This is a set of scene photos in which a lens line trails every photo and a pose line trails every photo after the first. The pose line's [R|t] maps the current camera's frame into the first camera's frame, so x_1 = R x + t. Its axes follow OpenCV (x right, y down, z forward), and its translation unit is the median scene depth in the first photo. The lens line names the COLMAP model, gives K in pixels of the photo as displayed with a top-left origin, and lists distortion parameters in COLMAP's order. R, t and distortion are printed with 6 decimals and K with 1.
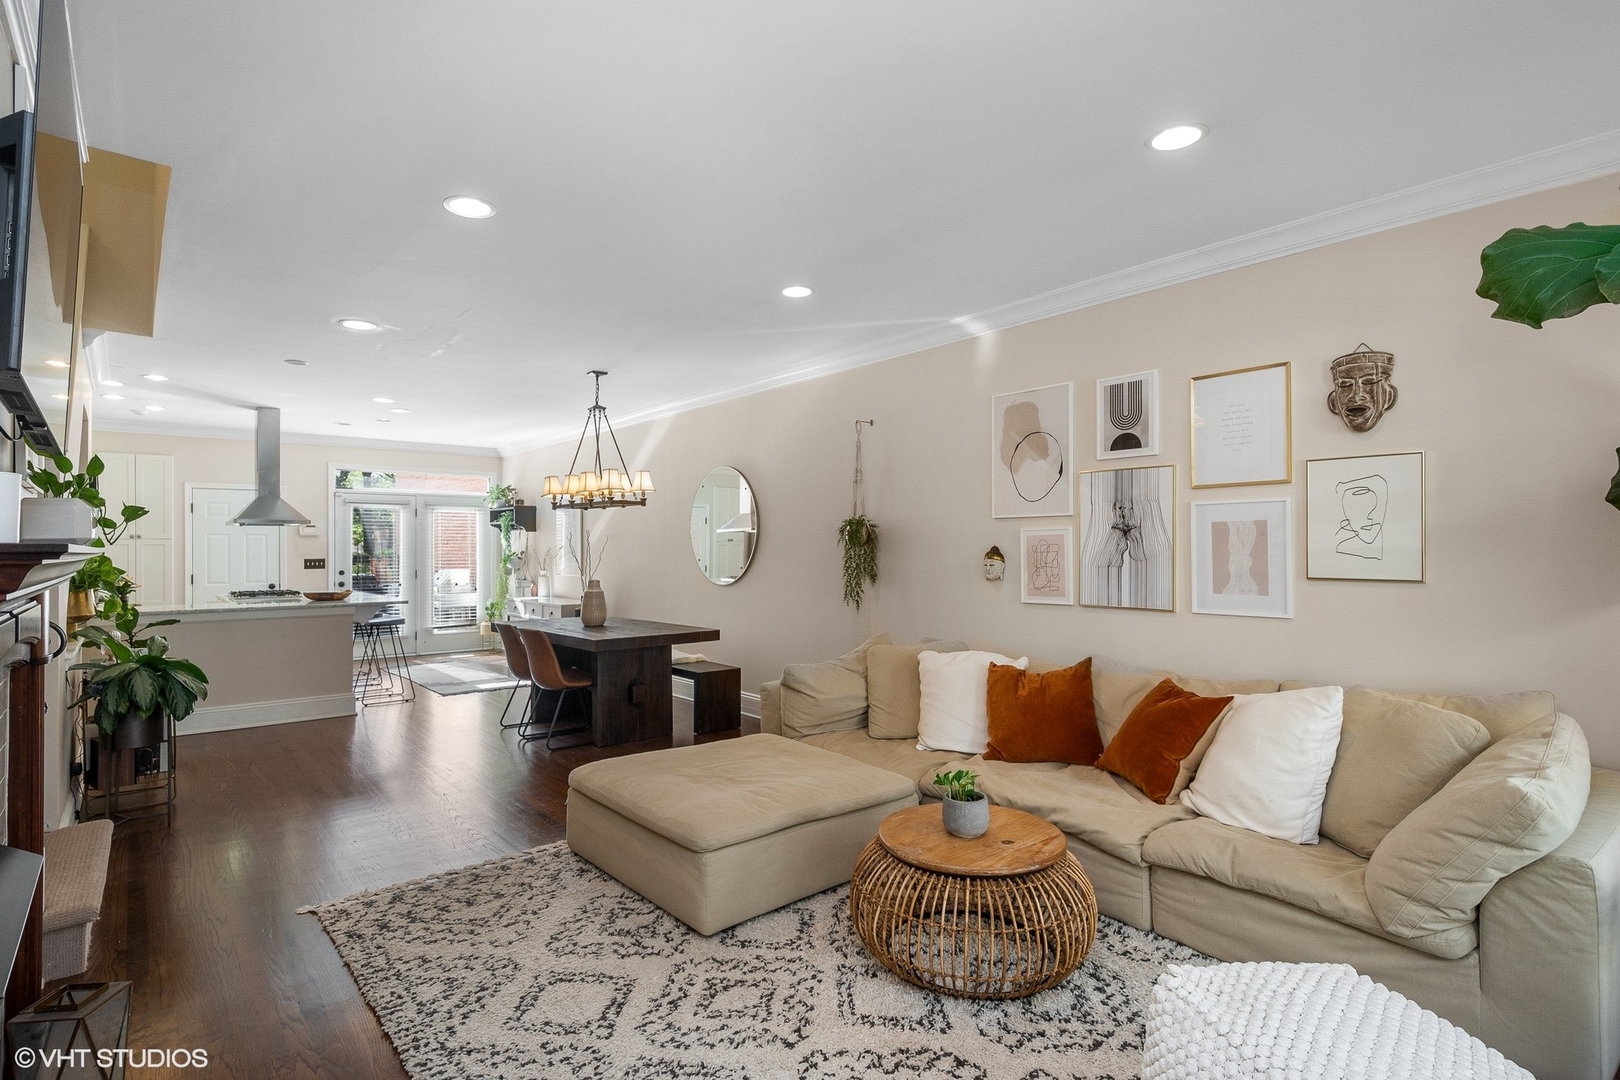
lens RADIAL K [[815.8, 0, 821.7], [0, 815.8, 545.3], [0, 0, 1]] dist [-0.000602, -0.000959]
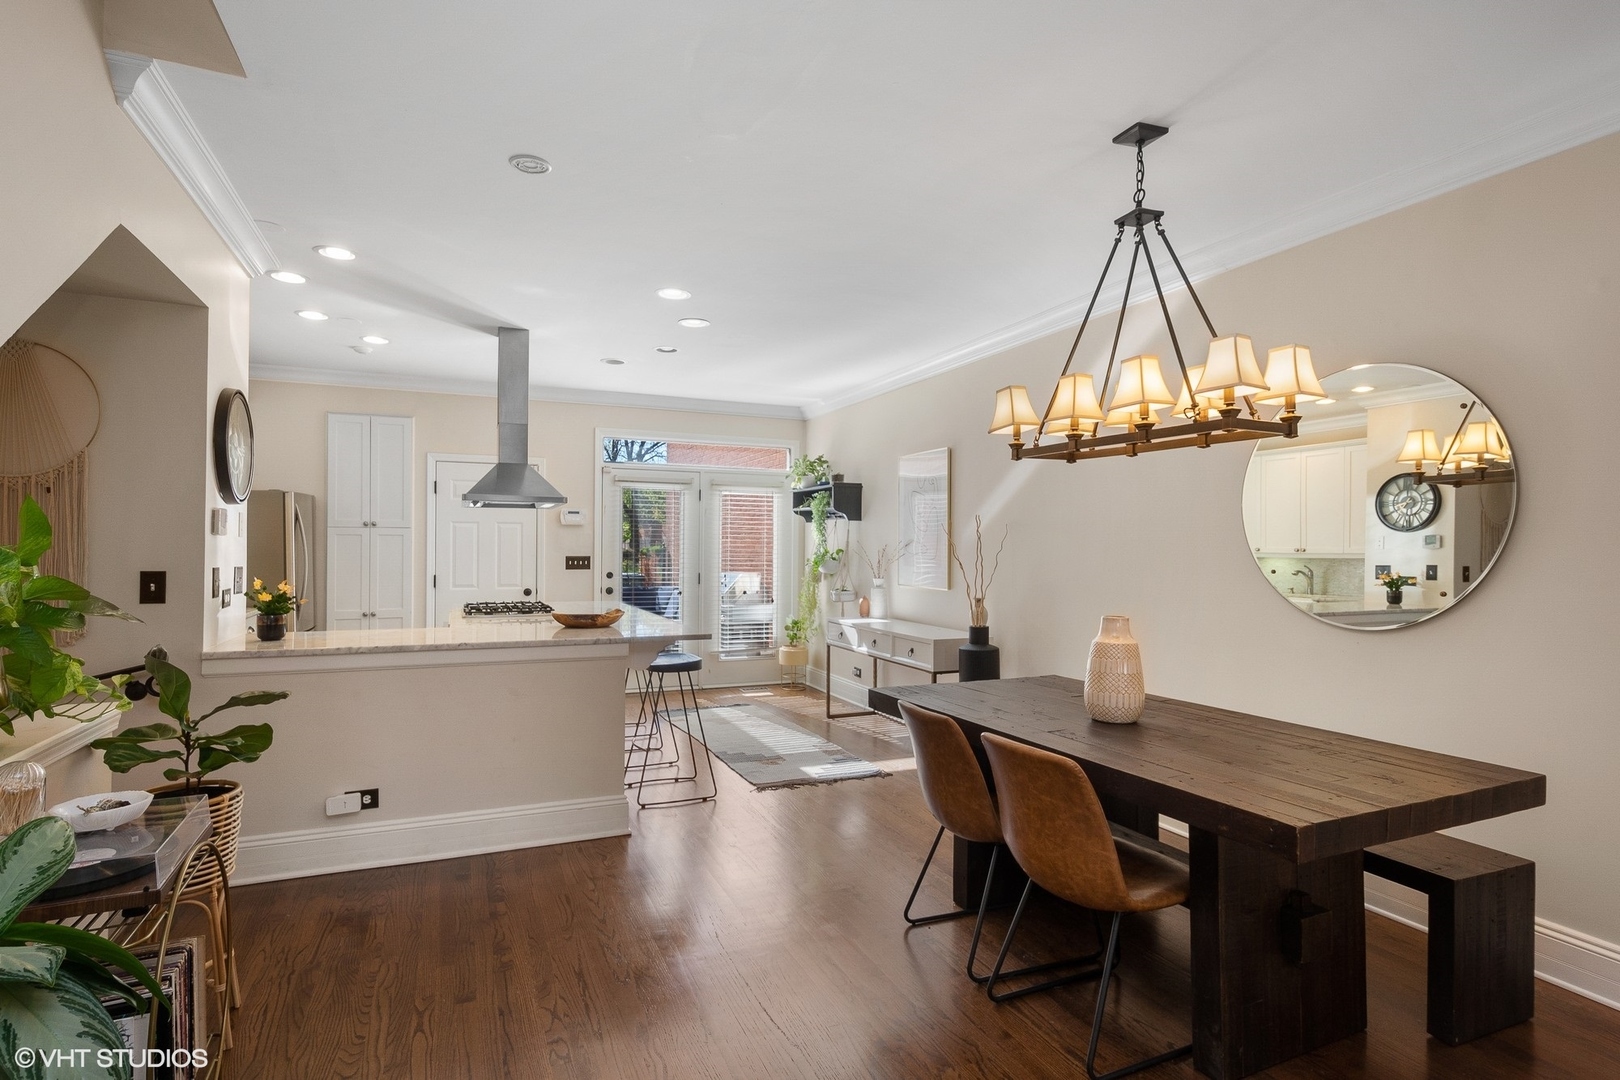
lens RADIAL K [[815.8, 0, 807.6], [0, 815.8, 548.7], [0, 0, 1]] dist [-0.000602, -0.000959]
pose [[0.956550, 0.010556, -0.291376, -0.200040], [-0.009337, 0.999941, 0.005575, 0.003572], [0.291417, -0.002613, 0.956592, 0.342075]]
